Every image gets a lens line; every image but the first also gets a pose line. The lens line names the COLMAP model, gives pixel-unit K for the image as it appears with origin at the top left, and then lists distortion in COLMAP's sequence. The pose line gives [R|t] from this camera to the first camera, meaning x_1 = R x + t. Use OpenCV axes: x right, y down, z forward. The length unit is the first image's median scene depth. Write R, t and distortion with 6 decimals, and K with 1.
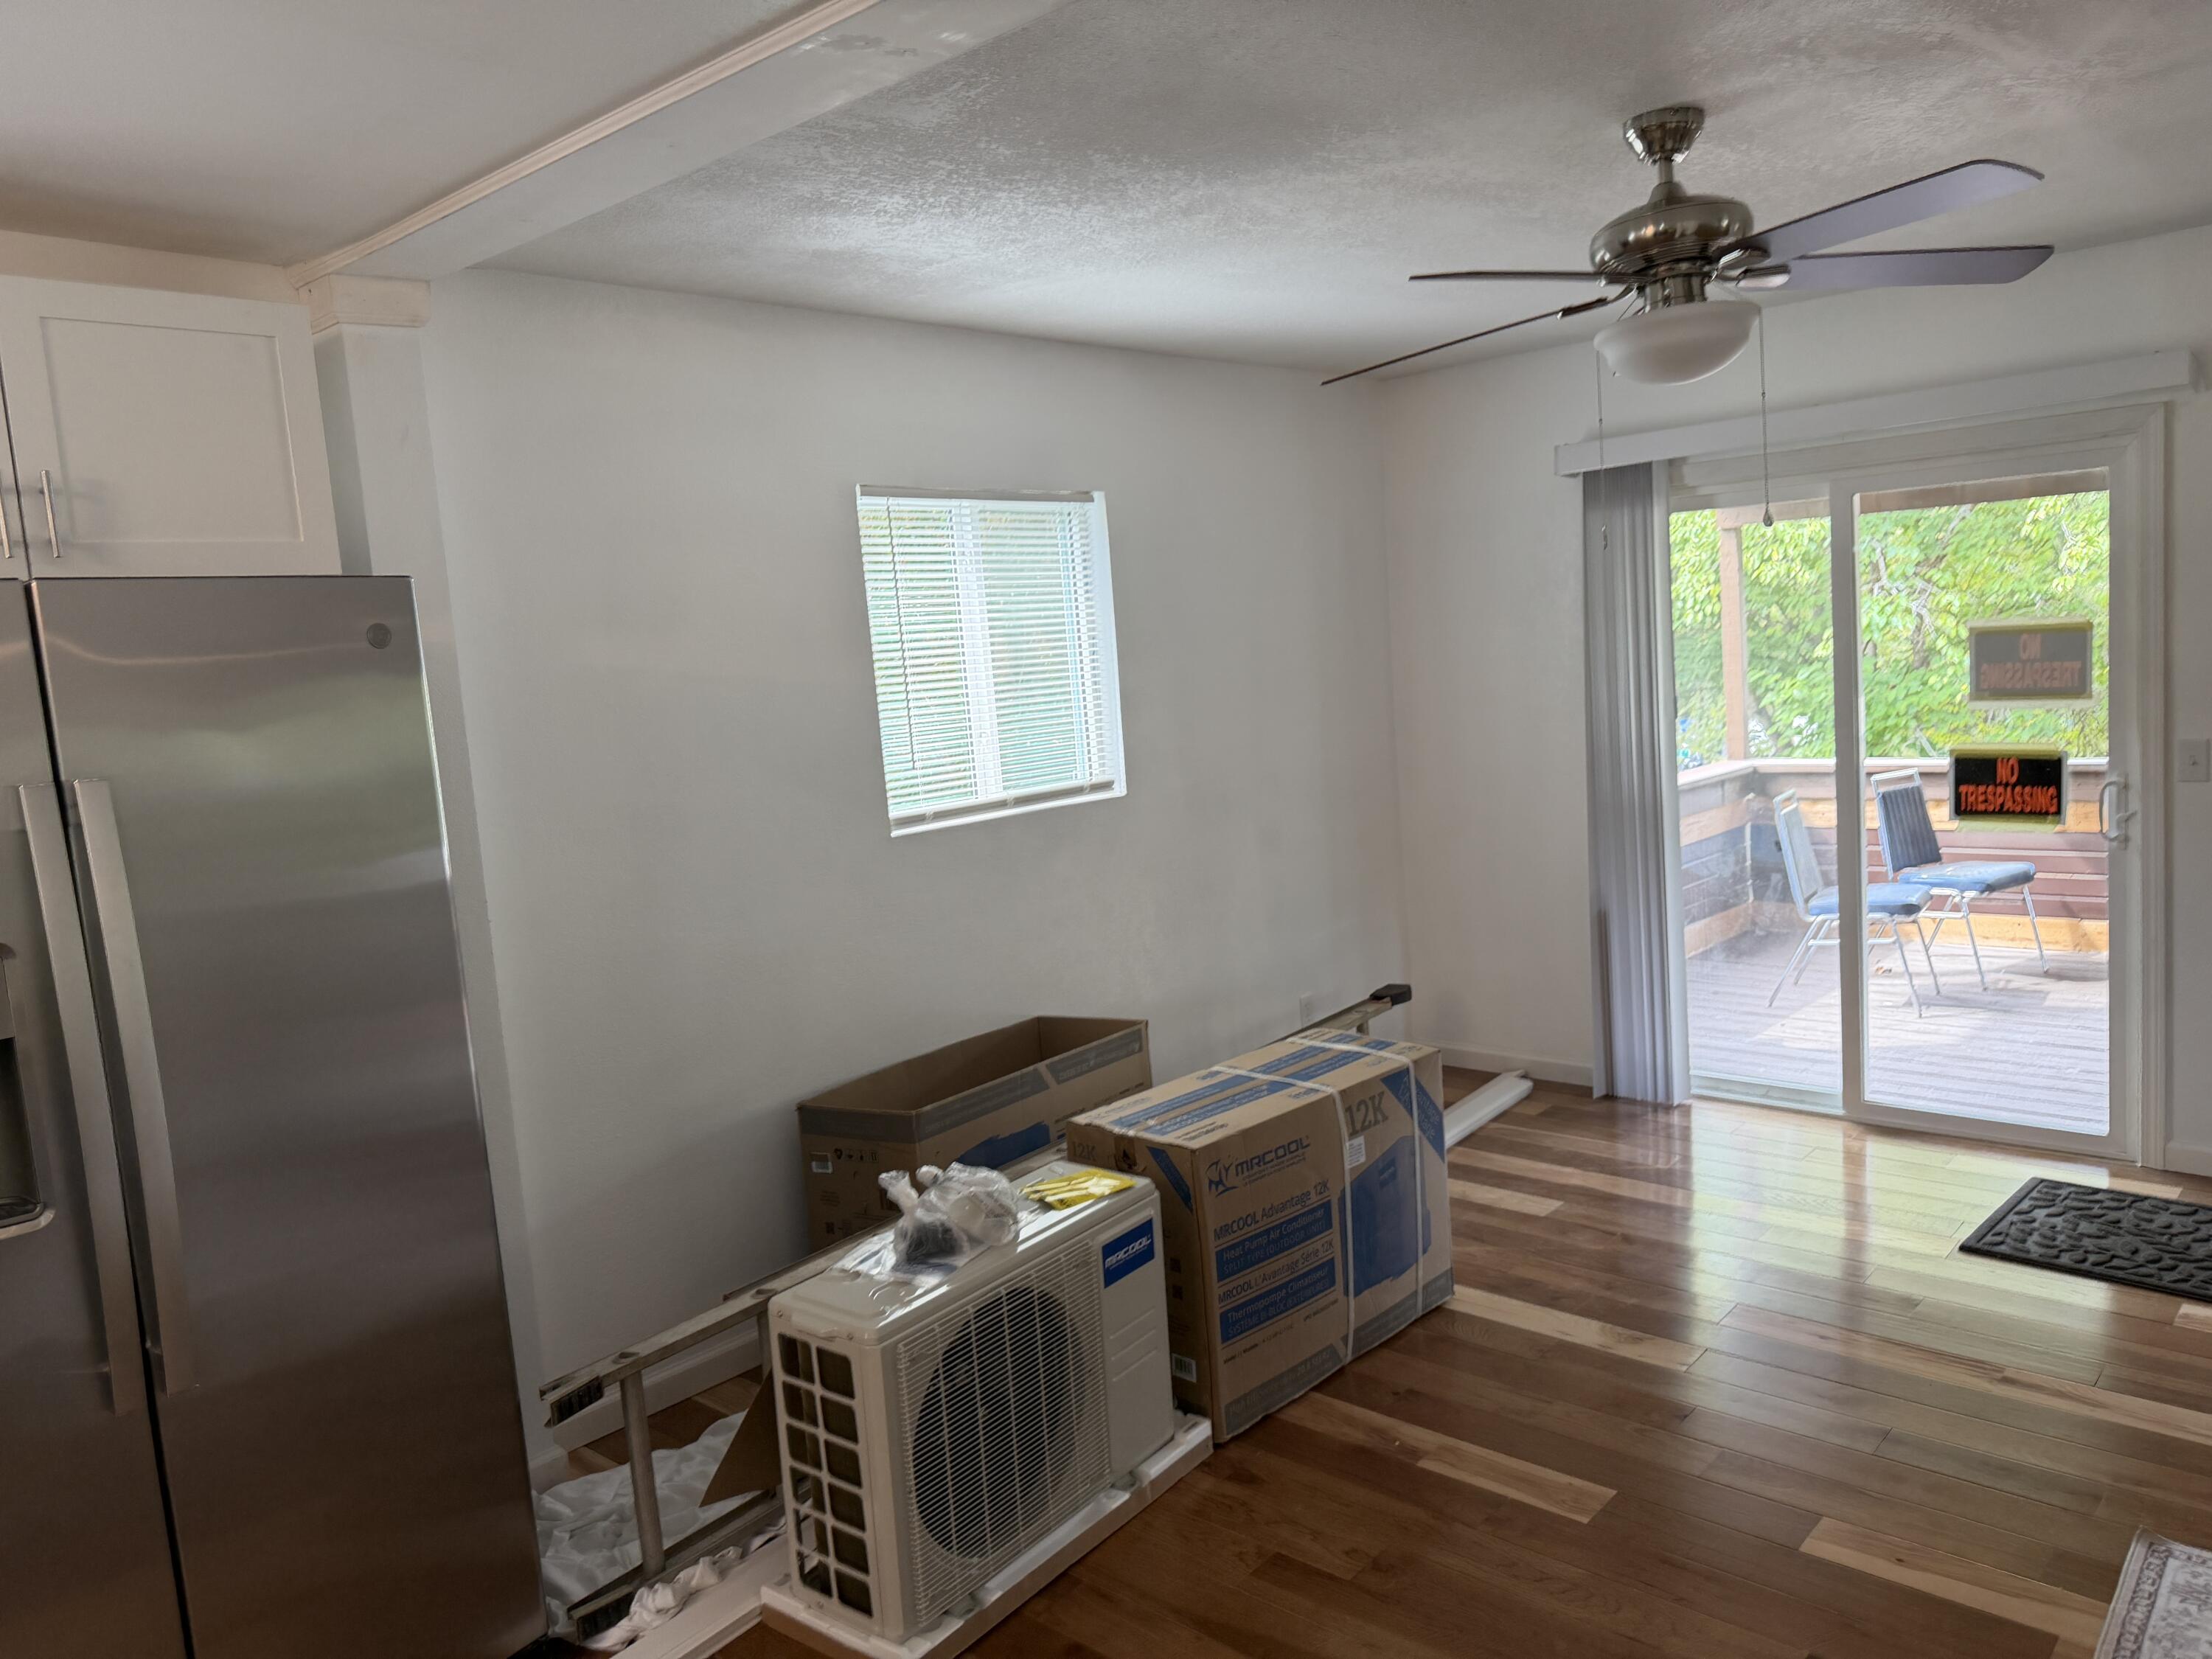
lens RADIAL K [[1553.5, 0, 1127.0], [0, 1553.5, 817.3], [0, 0, 1]] dist [0.026601, -0.024437]
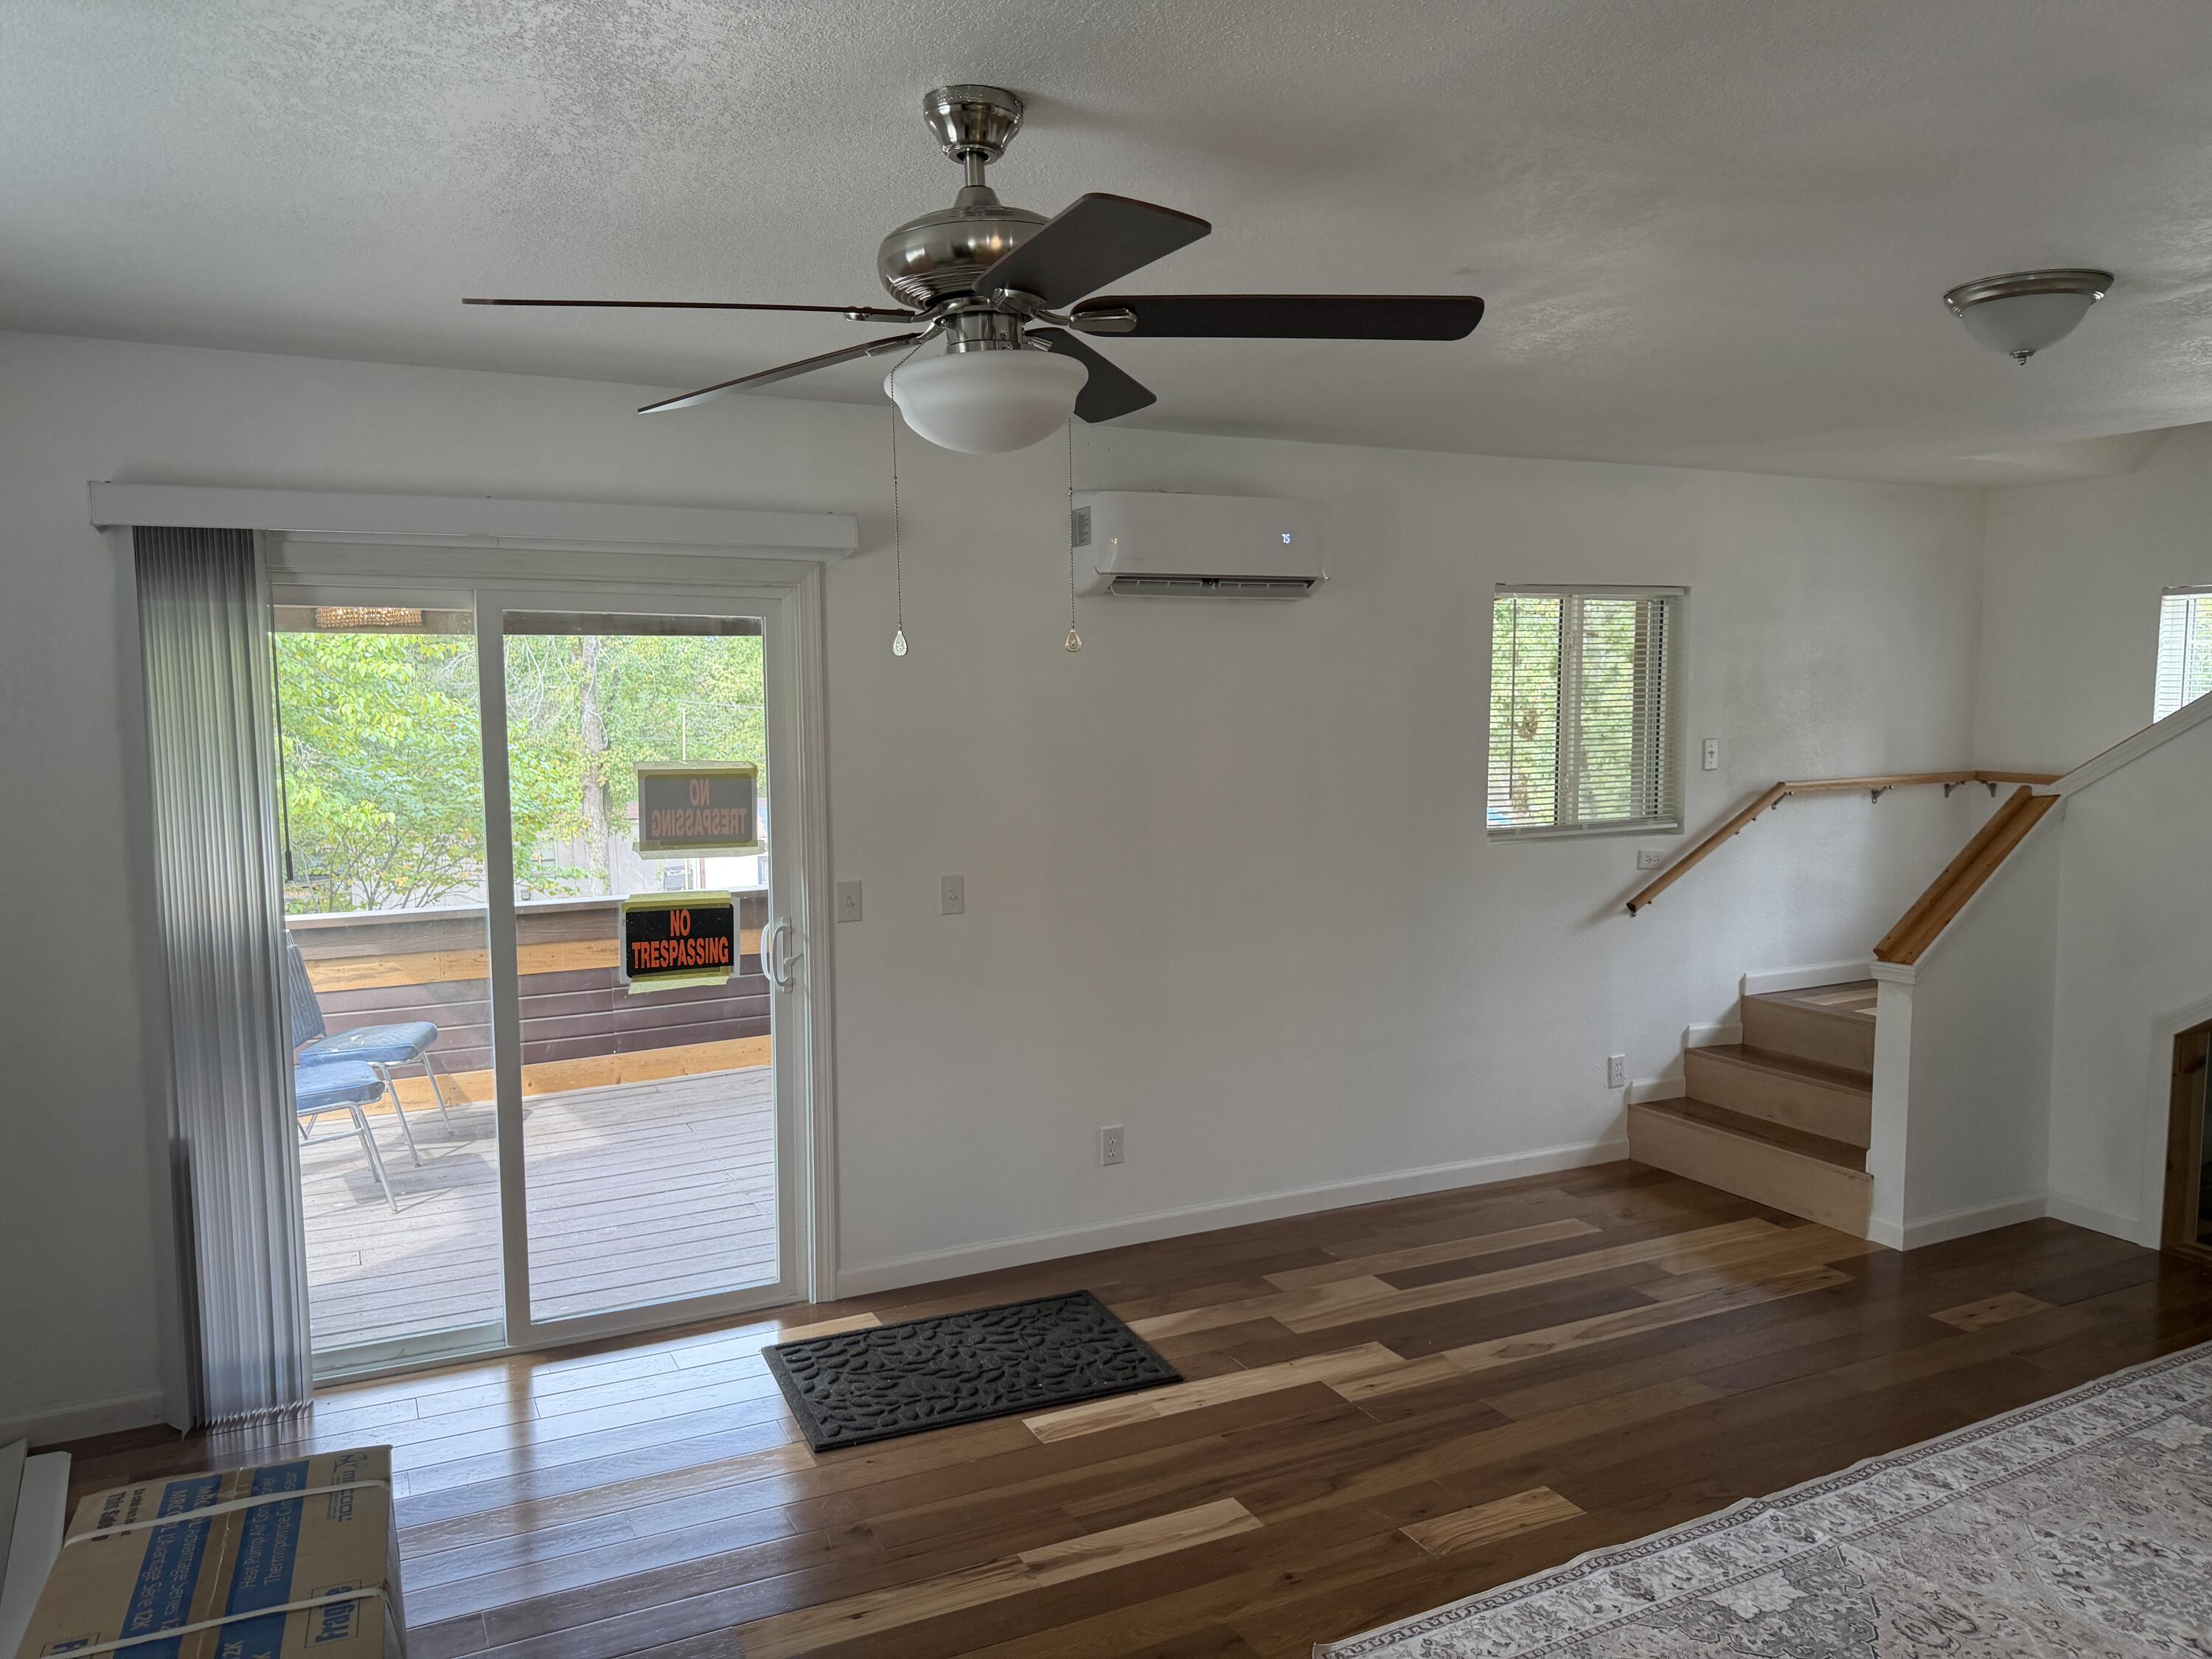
lens RADIAL K [[1553.5, 0, 1120.1], [0, 1553.5, 835.5], [0, 0, 1]] dist [0.026601, -0.024437]
pose [[0.377141, -0.011732, 0.926082, -0.215423], [0.084898, 0.996148, -0.021955, -0.041540], [-0.922257, 0.086902, 0.376684, 0.421725]]
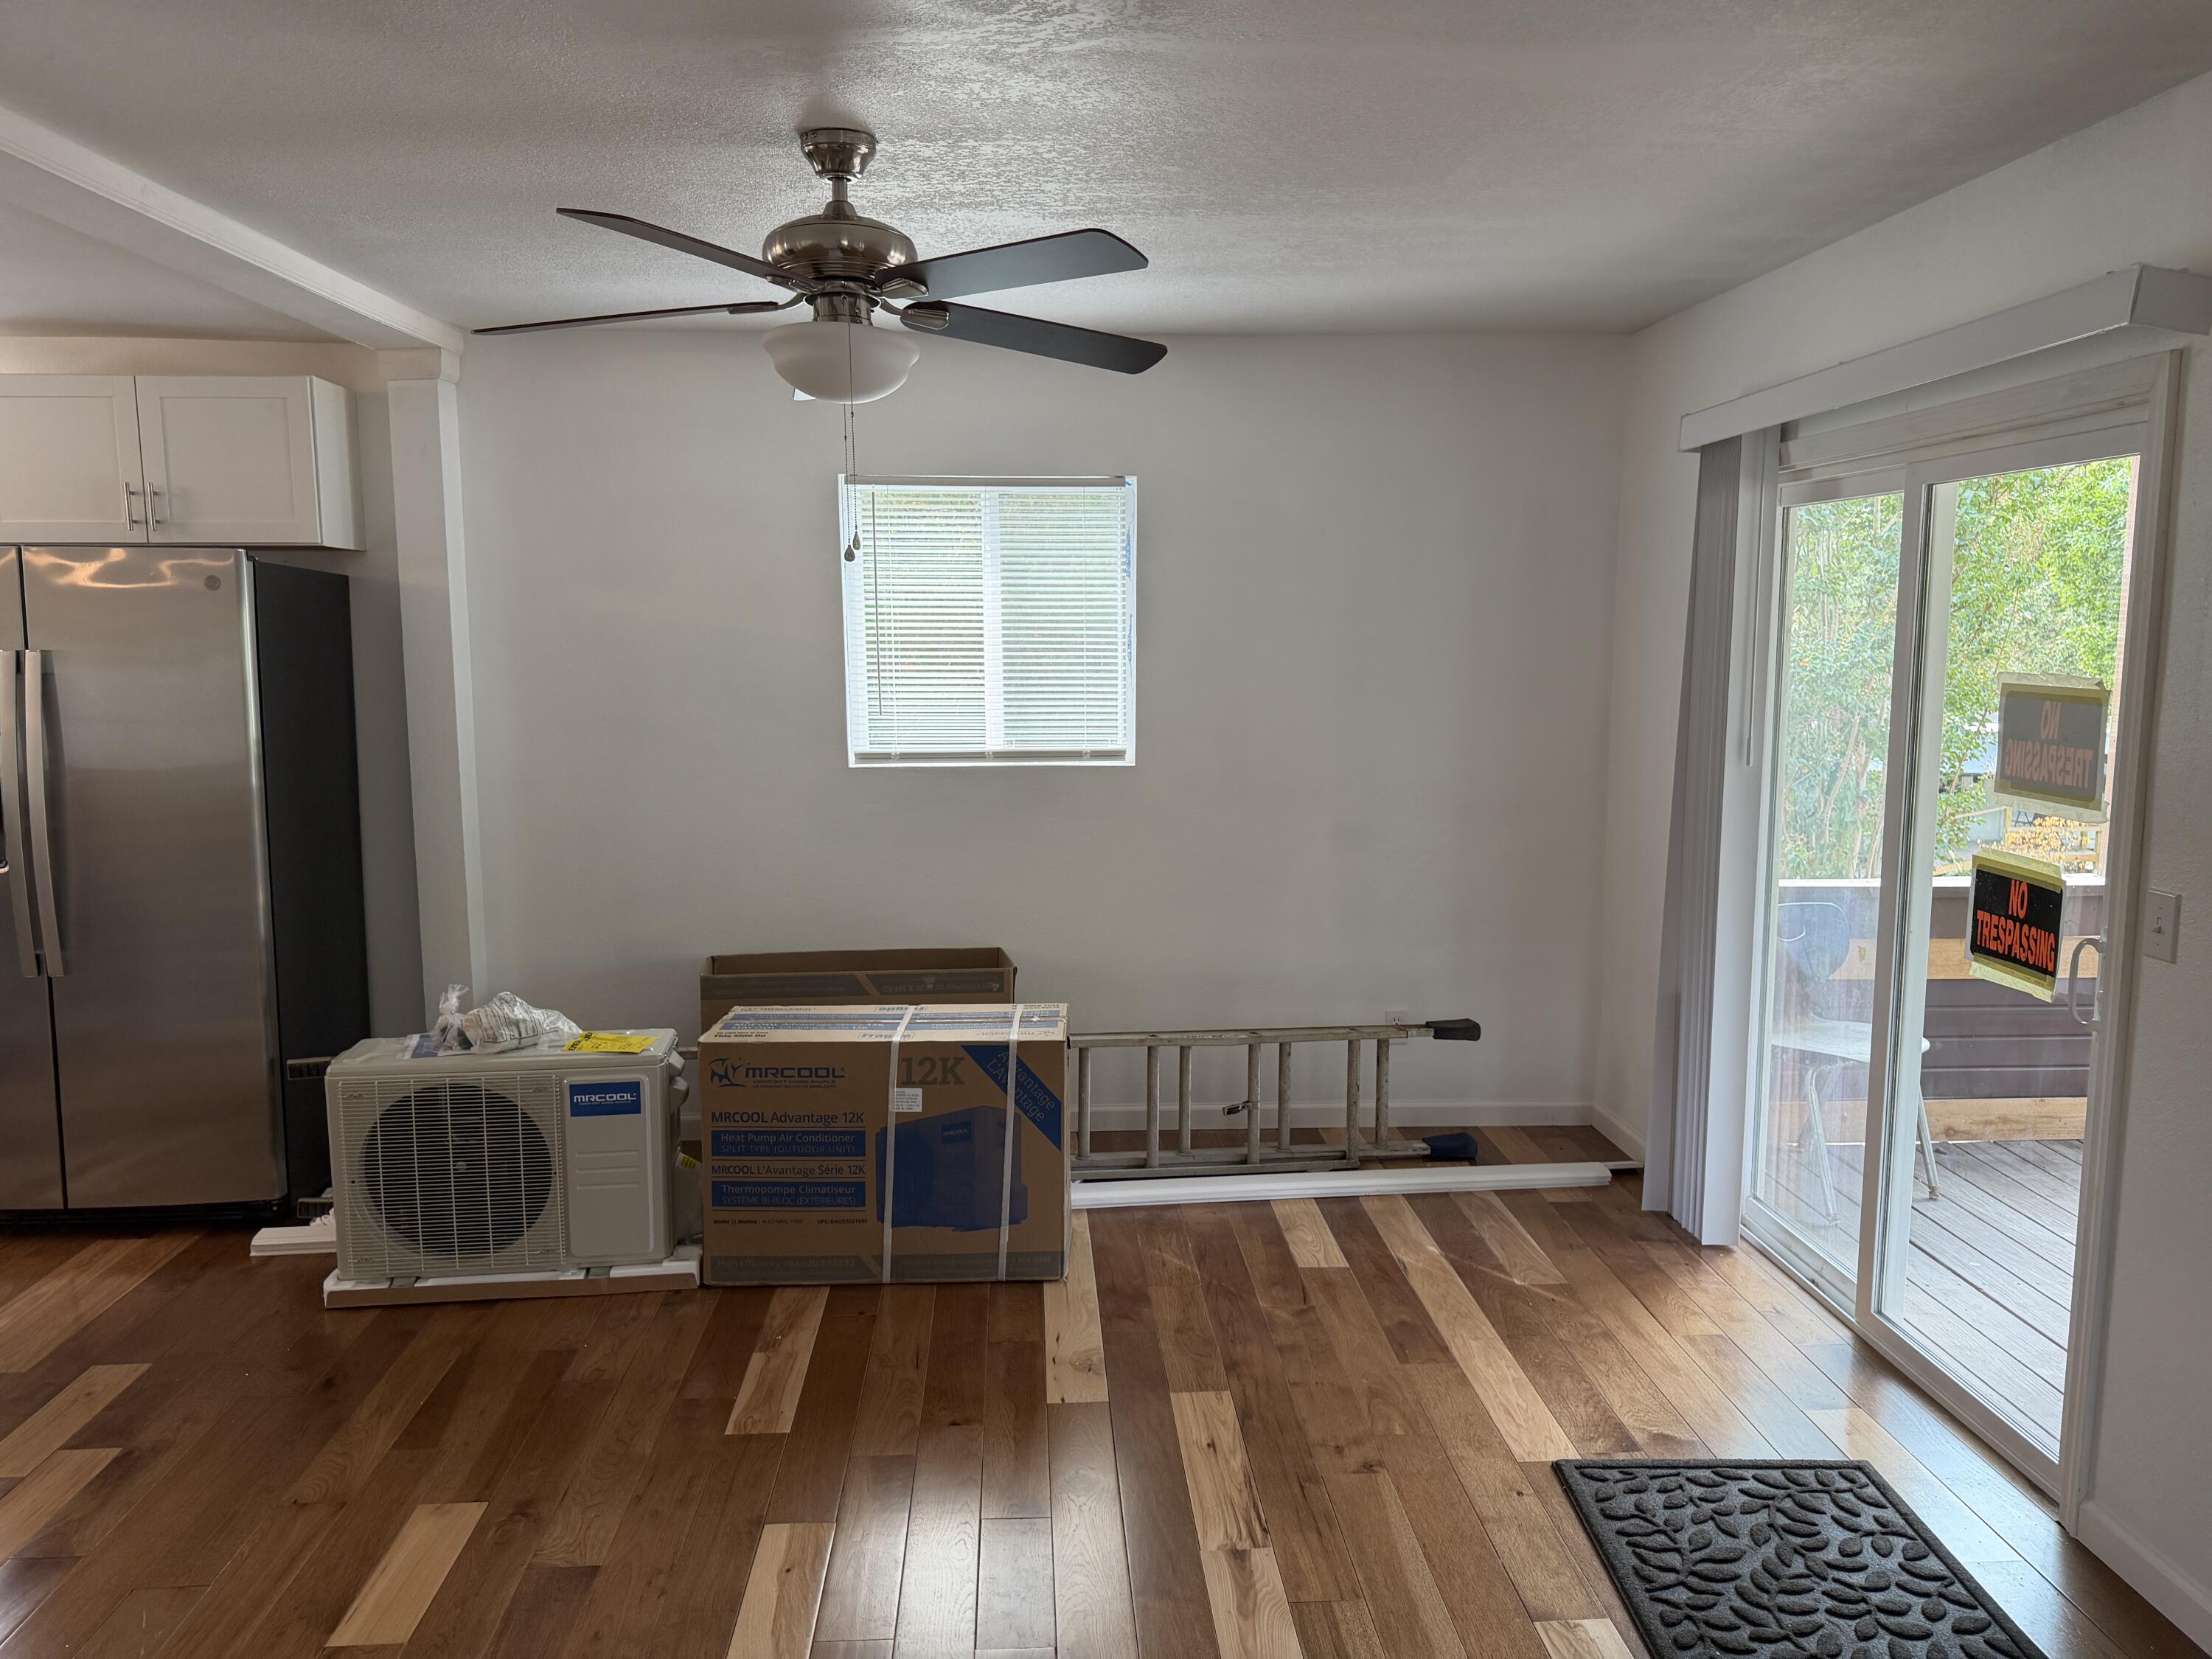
lens RADIAL K [[1553.5, 0, 1113.0], [0, 1553.5, 846.0], [0, 0, 1]] dist [0.026601, -0.024437]
pose [[0.714430, 0.167700, -0.679313, 0.783565], [-0.129131, 0.985778, 0.107550, -0.079385], [0.687688, 0.010883, 0.725925, 0.246714]]
